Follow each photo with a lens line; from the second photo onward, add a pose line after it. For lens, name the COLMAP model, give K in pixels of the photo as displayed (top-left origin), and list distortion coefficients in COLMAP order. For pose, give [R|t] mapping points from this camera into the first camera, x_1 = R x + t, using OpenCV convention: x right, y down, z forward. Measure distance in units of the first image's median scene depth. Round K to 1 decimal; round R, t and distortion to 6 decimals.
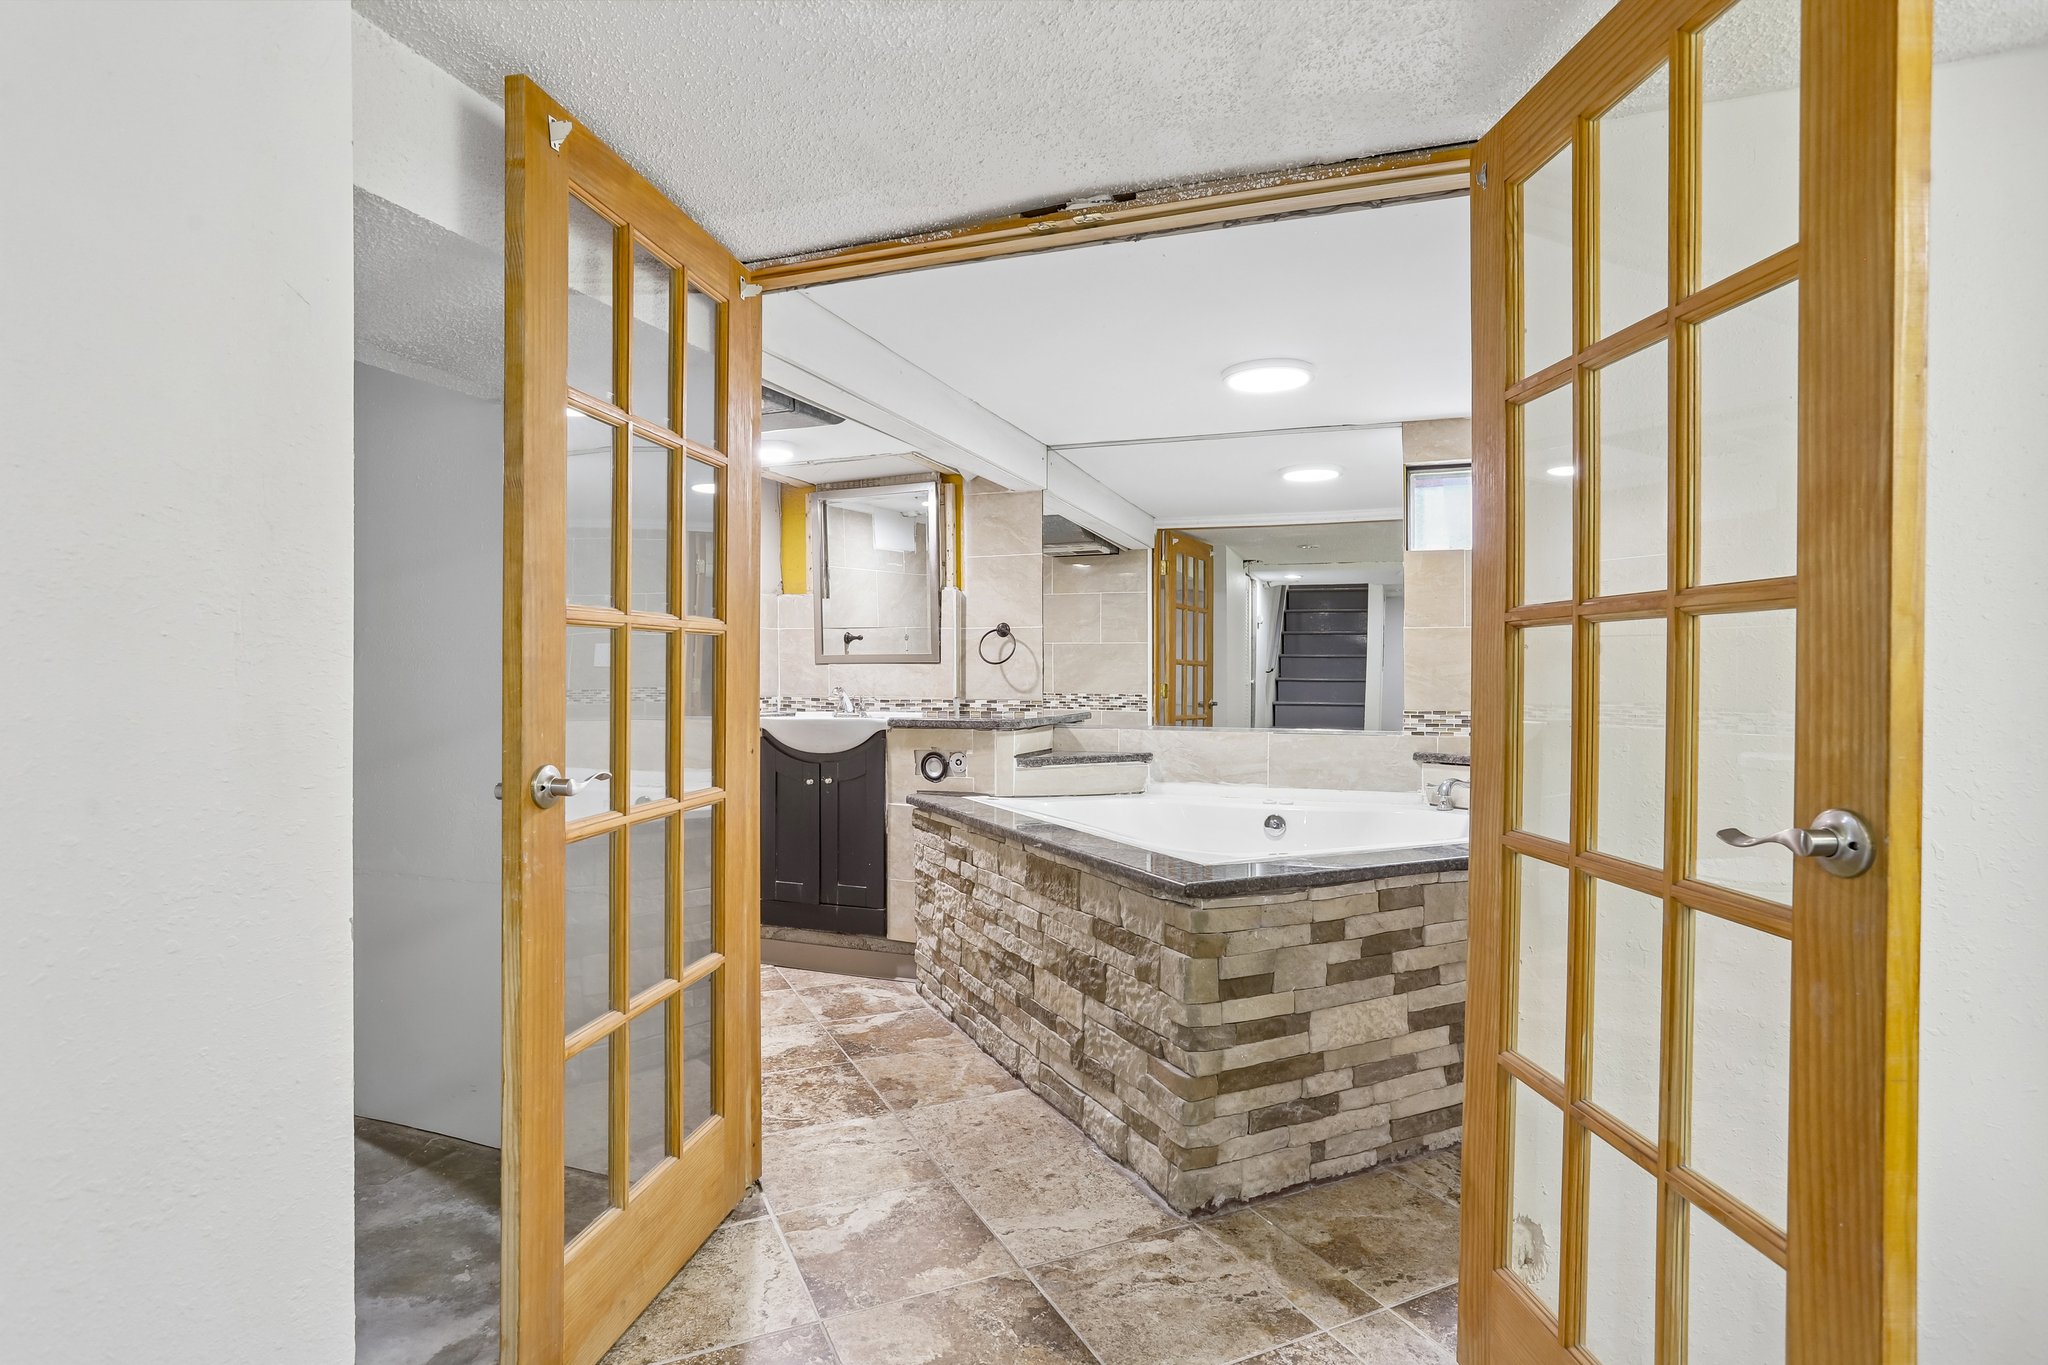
lens RADIAL K [[1026.9, 0, 1022.3], [0, 1026.9, 678.7], [0, 0, 1]] dist [-0.064554, 0.026800]
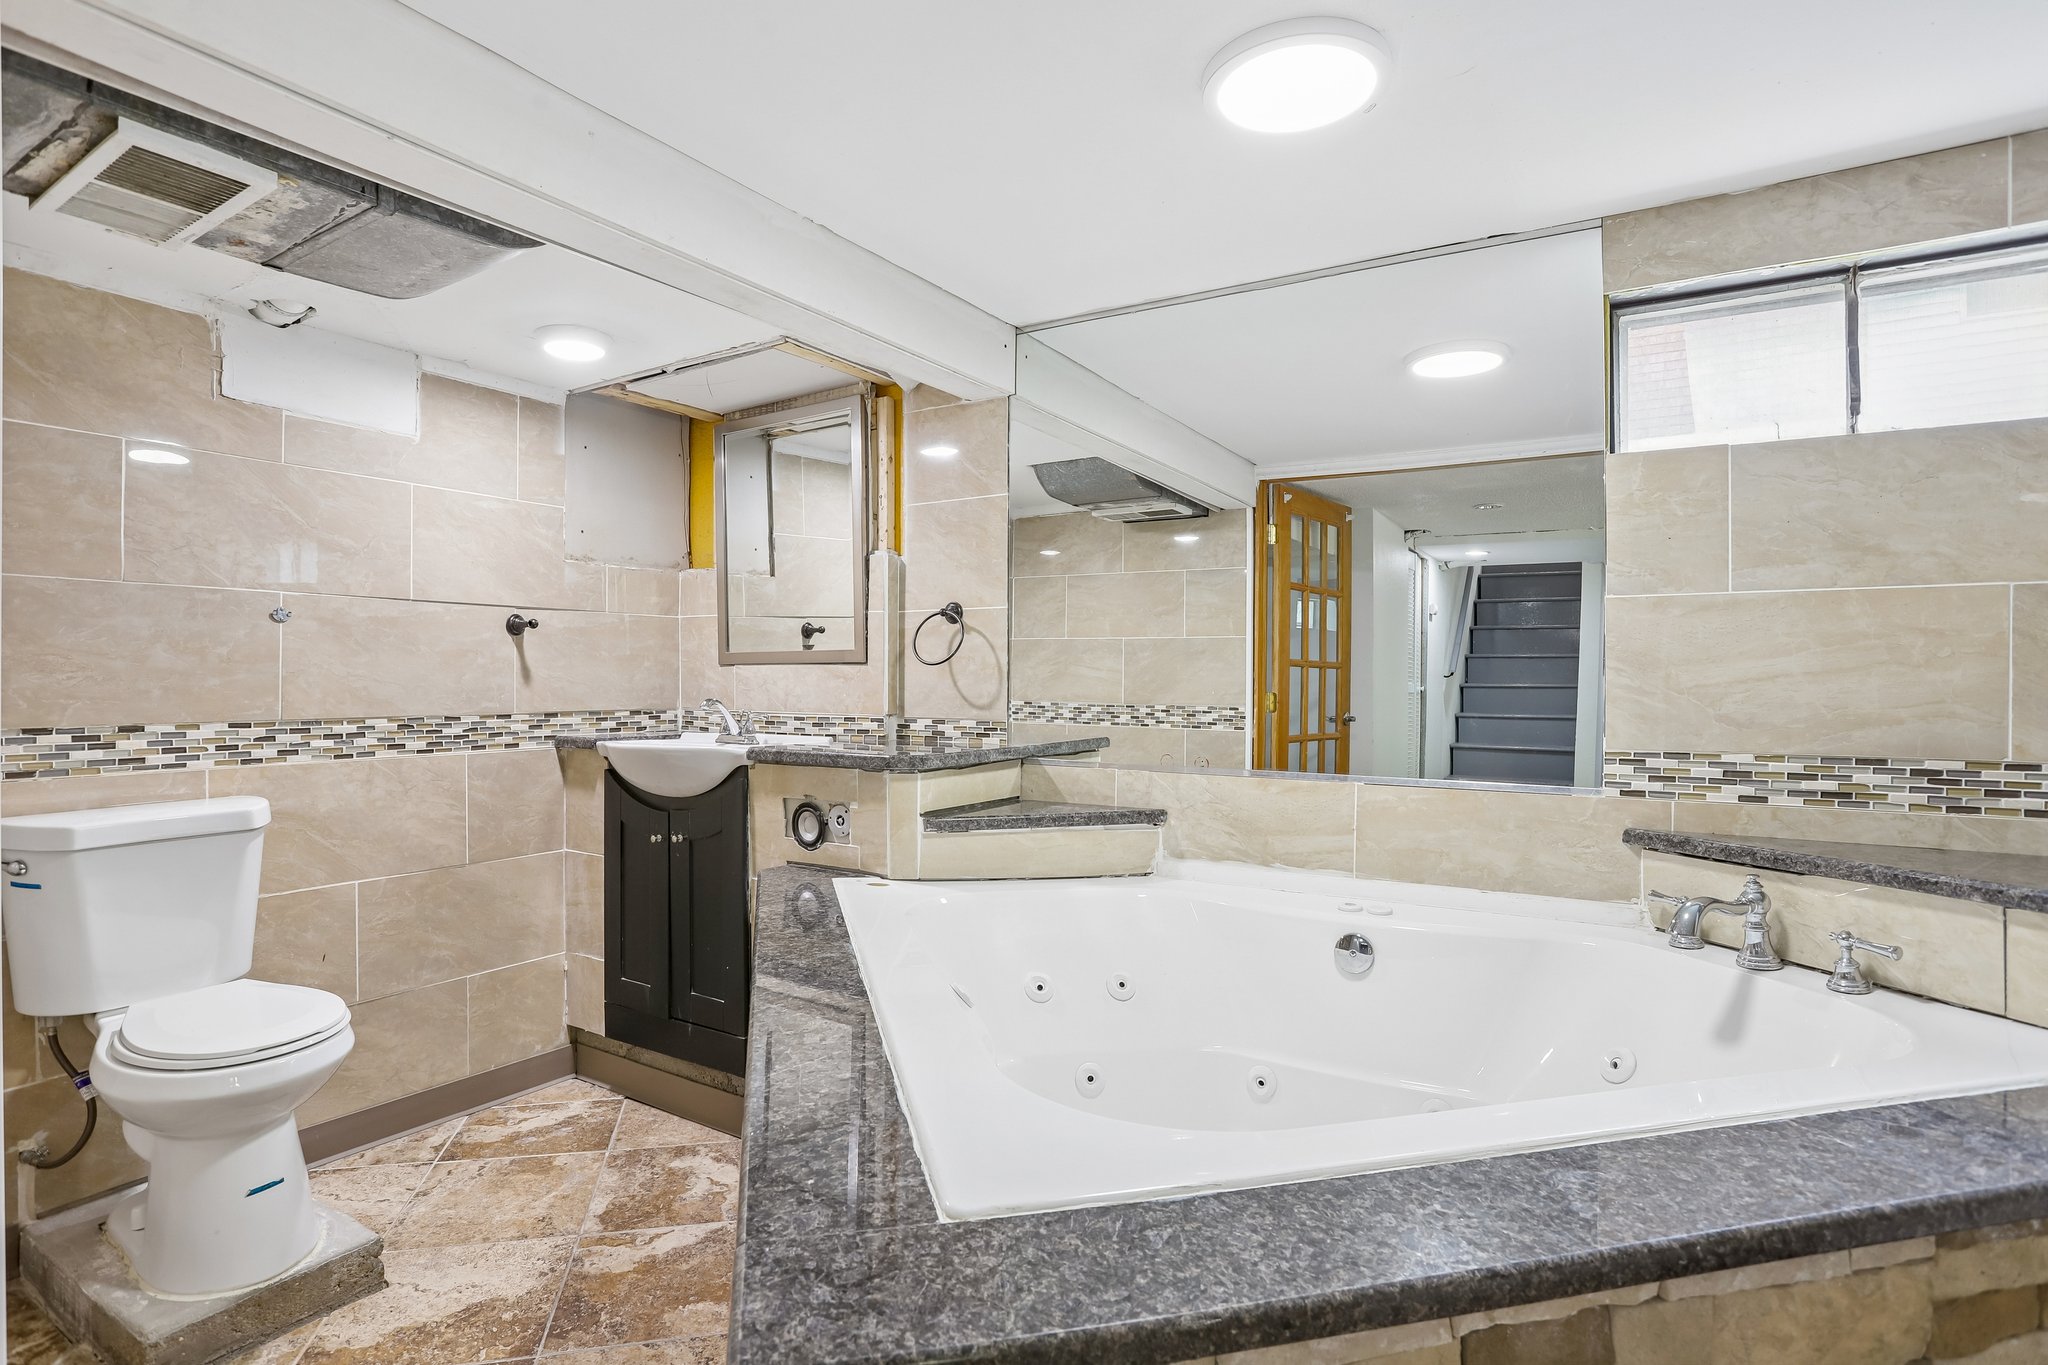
lens RADIAL K [[1026.9, 0, 1025.5], [0, 1026.9, 682.8], [0, 0, 1]] dist [-0.064554, 0.026800]
pose [[0.981896, 0.002710, -0.189402, 0.151651], [-0.002477, 0.999996, 0.001463, -0.003900], [0.189405, -0.000967, 0.981898, 0.363779]]
